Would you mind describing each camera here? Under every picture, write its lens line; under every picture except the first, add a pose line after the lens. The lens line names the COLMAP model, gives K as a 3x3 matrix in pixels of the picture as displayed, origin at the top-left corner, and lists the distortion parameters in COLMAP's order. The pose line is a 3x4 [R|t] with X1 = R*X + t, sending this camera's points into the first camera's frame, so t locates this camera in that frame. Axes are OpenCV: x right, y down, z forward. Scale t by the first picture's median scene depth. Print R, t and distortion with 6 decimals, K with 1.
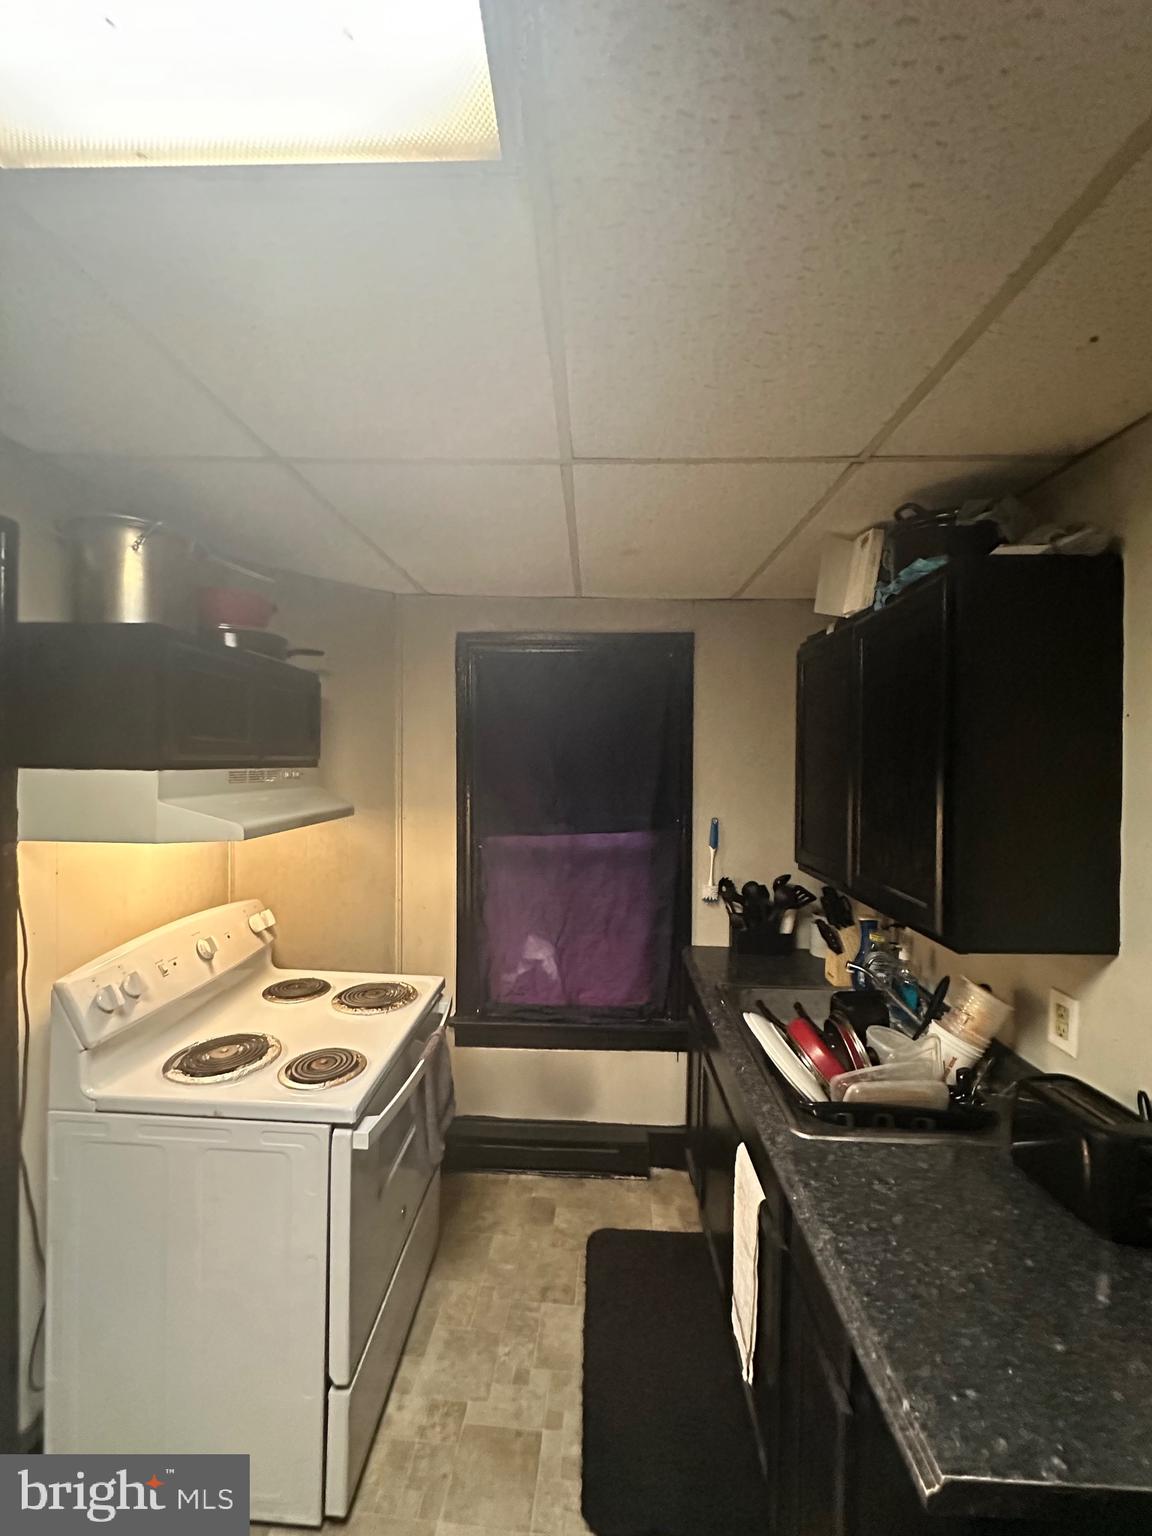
lens RADIAL K [[617.0, 0, 576.0], [0, 617.0, 768.0], [0, 0, 1]] dist [-0.000067, 0.000208]
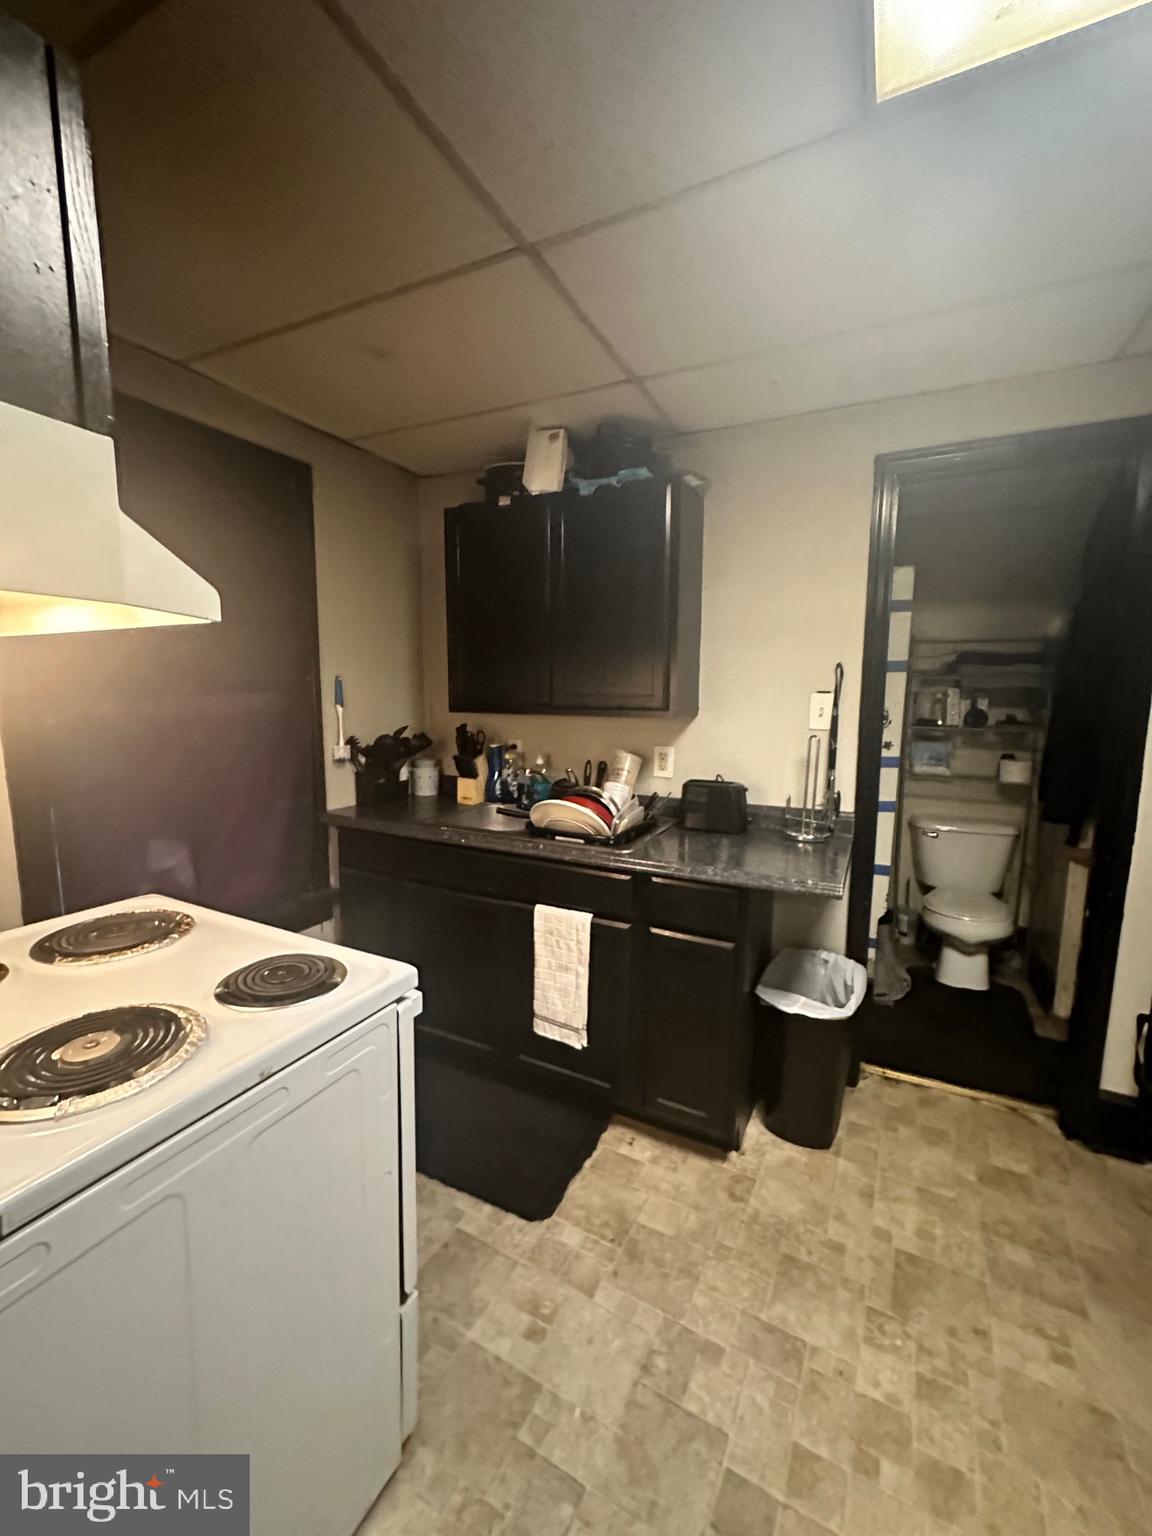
lens RADIAL K [[631.1, 0, 576.0], [0, 631.1, 768.0], [0, 0, 1]] dist [-0.007505, -0.000178]
pose [[0.407232, -0.125555, 0.904654, -0.830492], [0.008274, 0.990972, 0.133811, 0.151738], [-0.913287, -0.047007, 0.404594, 0.408295]]
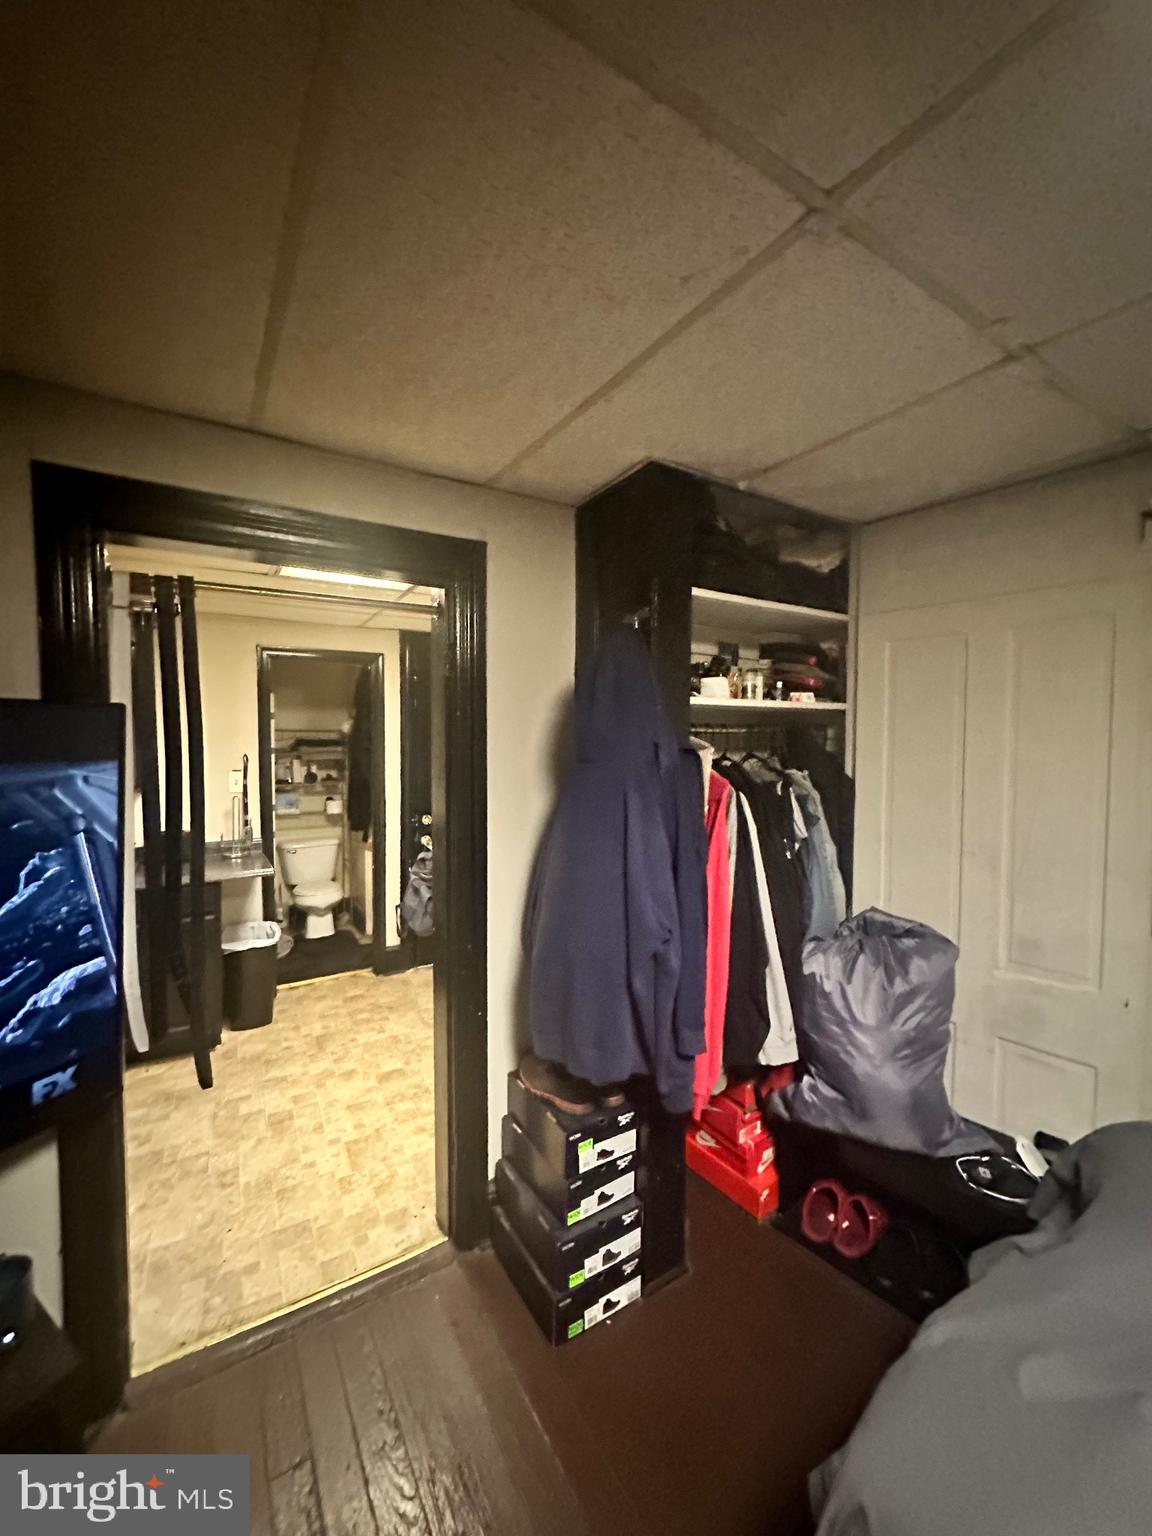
lens RADIAL K [[631.1, 0, 576.0], [0, 631.1, 768.0], [0, 0, 1]] dist [-0.007505, -0.000178]
pose [[-0.546723, -0.051585, 0.835723, -2.043179], [-0.001862, 0.998173, 0.060394, 0.018843], [-0.837312, 0.031462, -0.545820, 0.708513]]
